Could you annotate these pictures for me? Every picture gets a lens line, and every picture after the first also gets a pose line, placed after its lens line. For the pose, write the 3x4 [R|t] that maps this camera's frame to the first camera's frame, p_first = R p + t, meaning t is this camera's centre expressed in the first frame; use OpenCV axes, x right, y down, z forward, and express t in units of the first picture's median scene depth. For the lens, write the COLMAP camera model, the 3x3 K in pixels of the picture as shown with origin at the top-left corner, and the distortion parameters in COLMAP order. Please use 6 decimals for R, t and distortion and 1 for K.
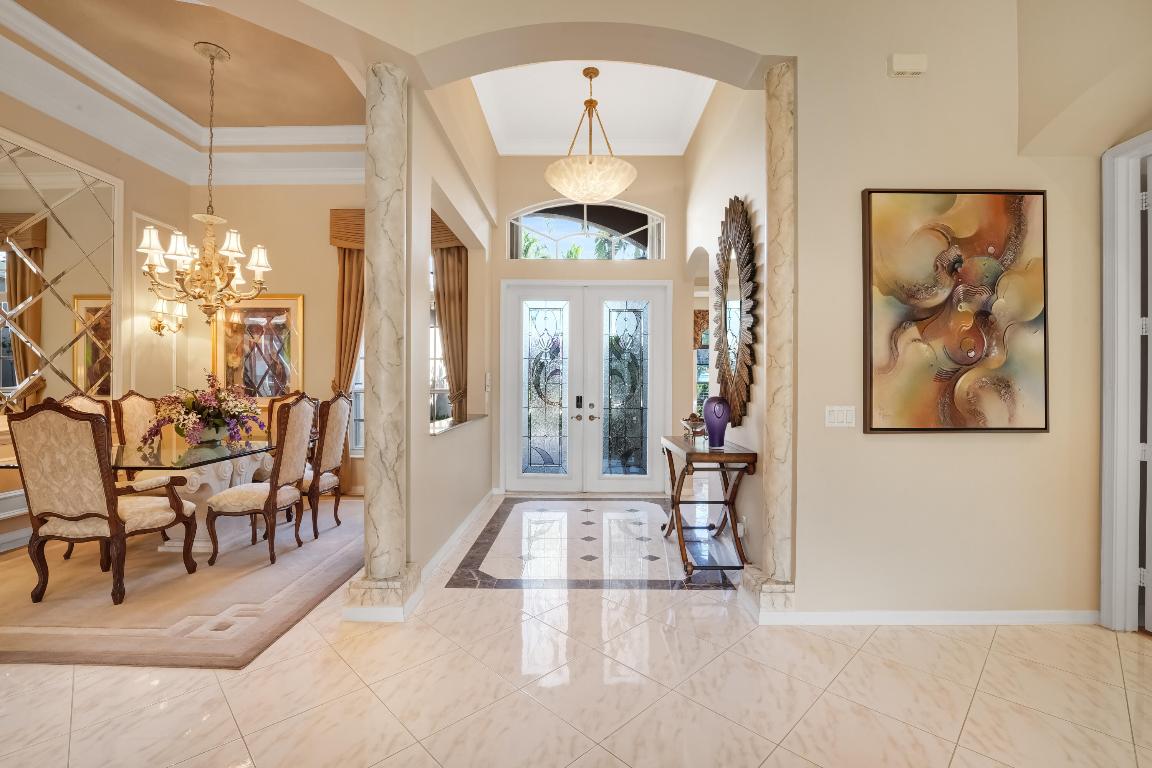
lens RADIAL K [[526.6, 0, 579.6], [0, 526.6, 382.1], [0, 0, 1]] dist [-0.008604, 0.002498]
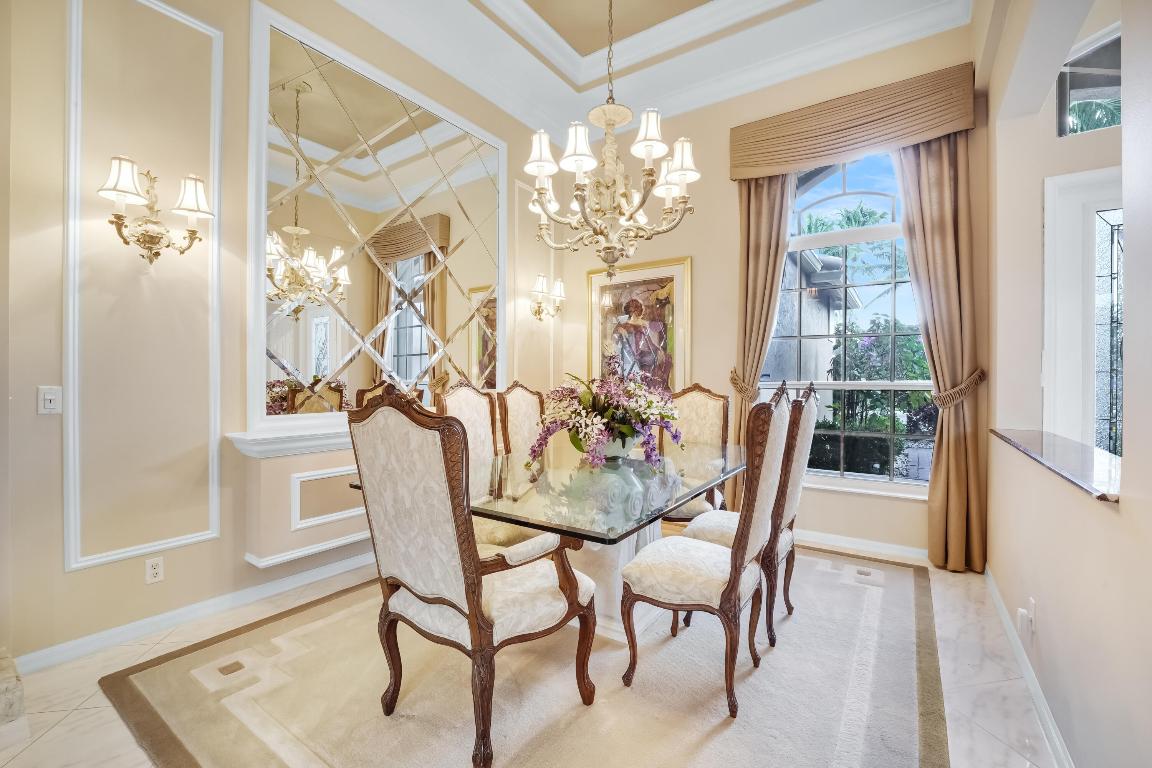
lens RADIAL K [[526.6, 0, 572.8], [0, 526.6, 378.0], [0, 0, 1]] dist [-0.008604, 0.002498]
pose [[0.822501, -0.002263, -0.568759, -0.451849], [-0.002276, 0.999971, -0.007270, 0.022833], [0.568759, 0.007274, 0.822472, 0.548548]]
